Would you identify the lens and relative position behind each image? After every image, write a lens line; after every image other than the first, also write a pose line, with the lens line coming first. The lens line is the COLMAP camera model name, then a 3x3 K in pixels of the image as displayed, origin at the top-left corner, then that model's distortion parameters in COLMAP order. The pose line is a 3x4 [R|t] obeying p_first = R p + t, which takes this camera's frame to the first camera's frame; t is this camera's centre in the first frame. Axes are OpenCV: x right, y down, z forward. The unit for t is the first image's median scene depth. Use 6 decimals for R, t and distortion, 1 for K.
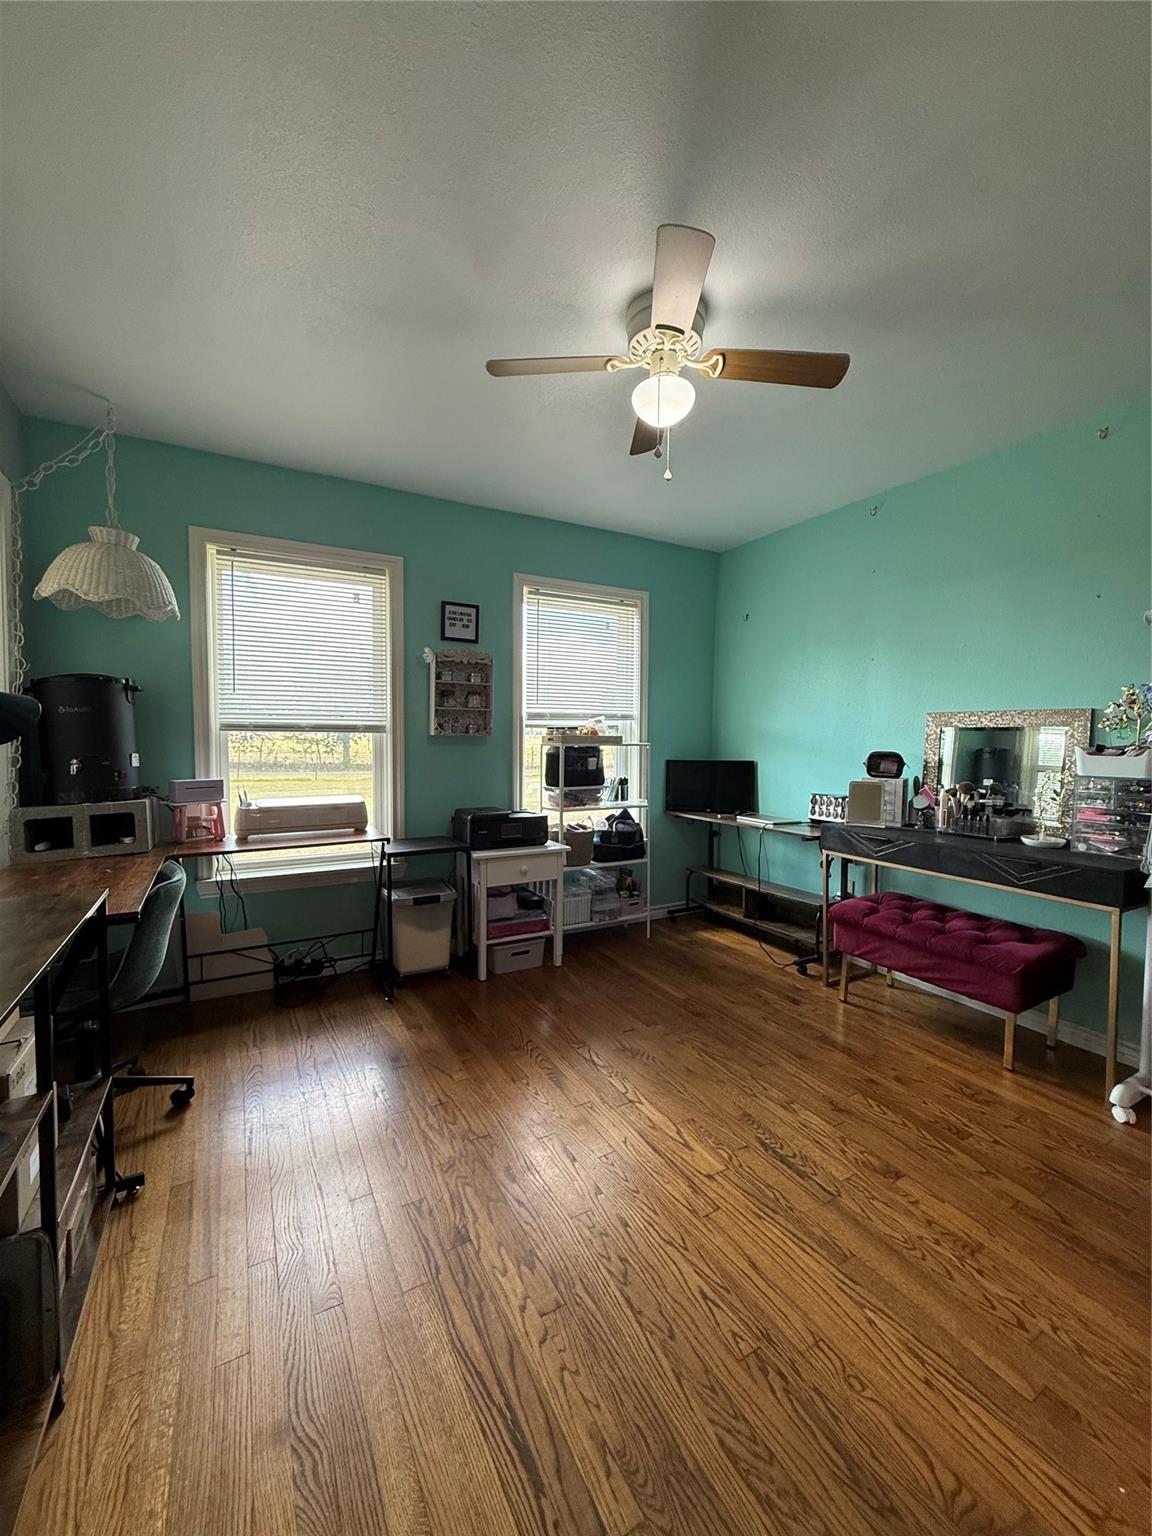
lens RADIAL K [[615.9, 0, 576.0], [0, 615.9, 768.0], [0, 0, 1]] dist [-0.001295, 0.001875]
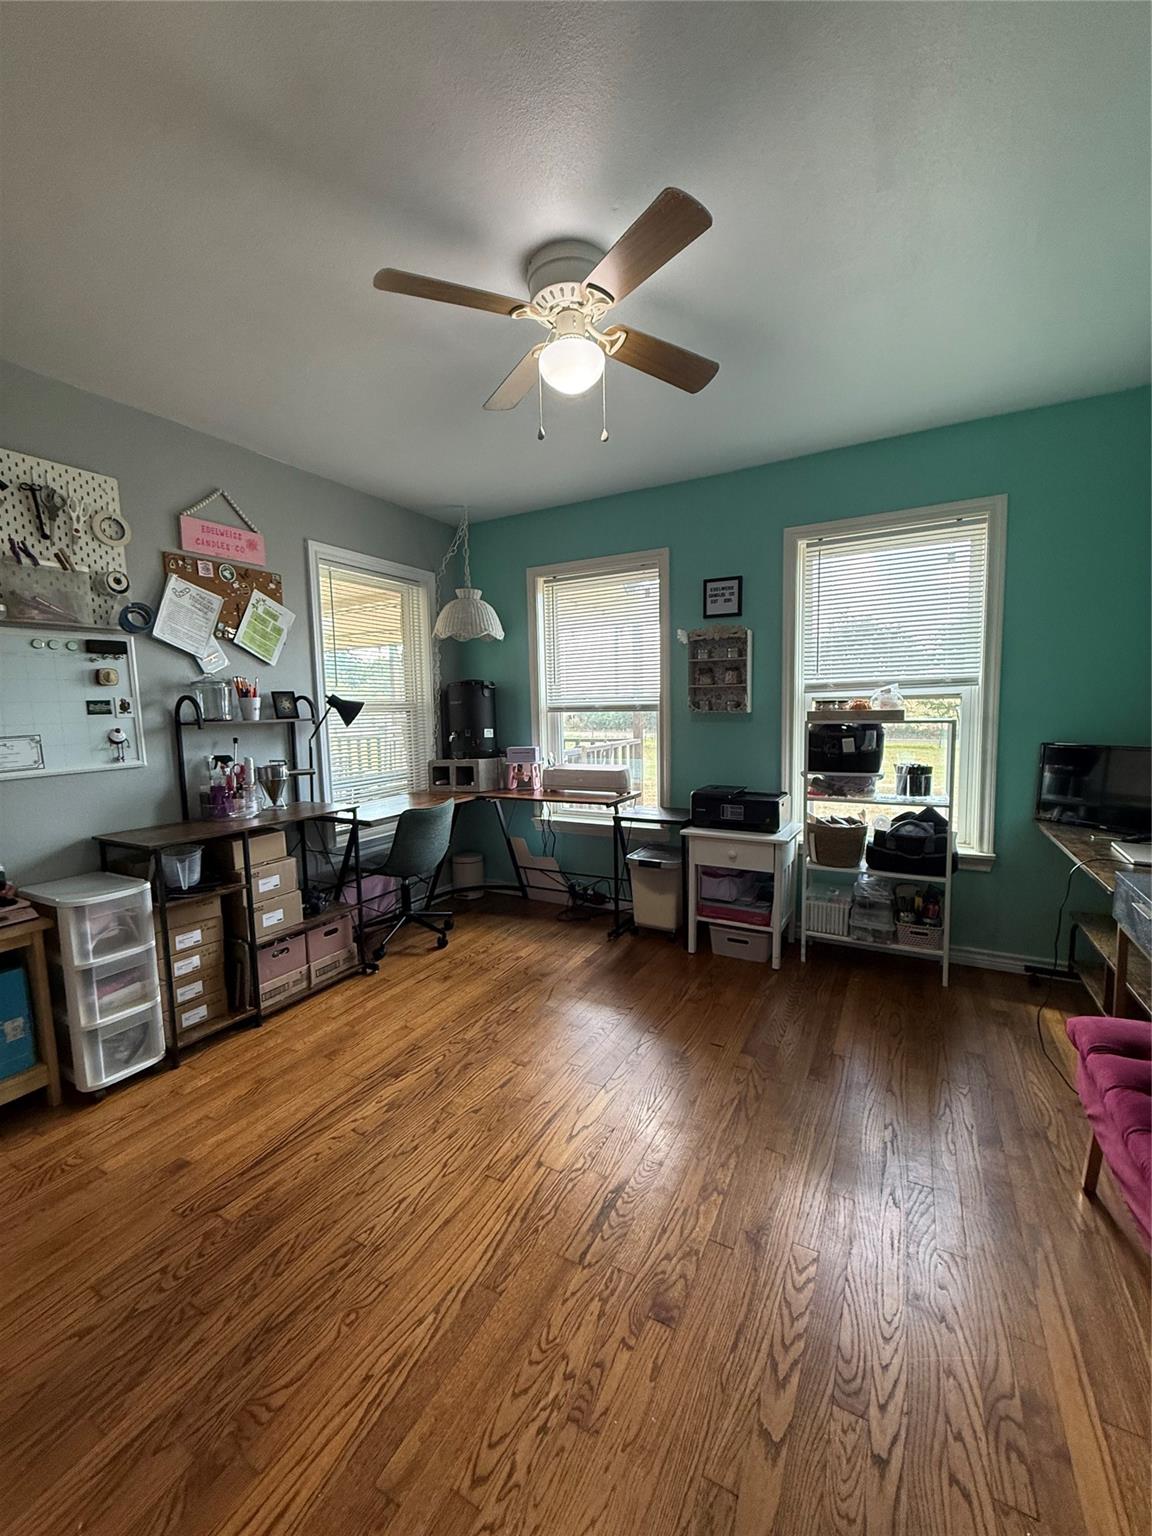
lens RADIAL K [[615.9, 0, 576.0], [0, 615.9, 768.0], [0, 0, 1]] dist [-0.001295, 0.001875]
pose [[0.526181, 0.067439, -0.847694, 0.600900], [-0.019351, 0.997542, 0.067348, -0.028256], [0.850152, -0.019034, 0.526193, 0.304141]]
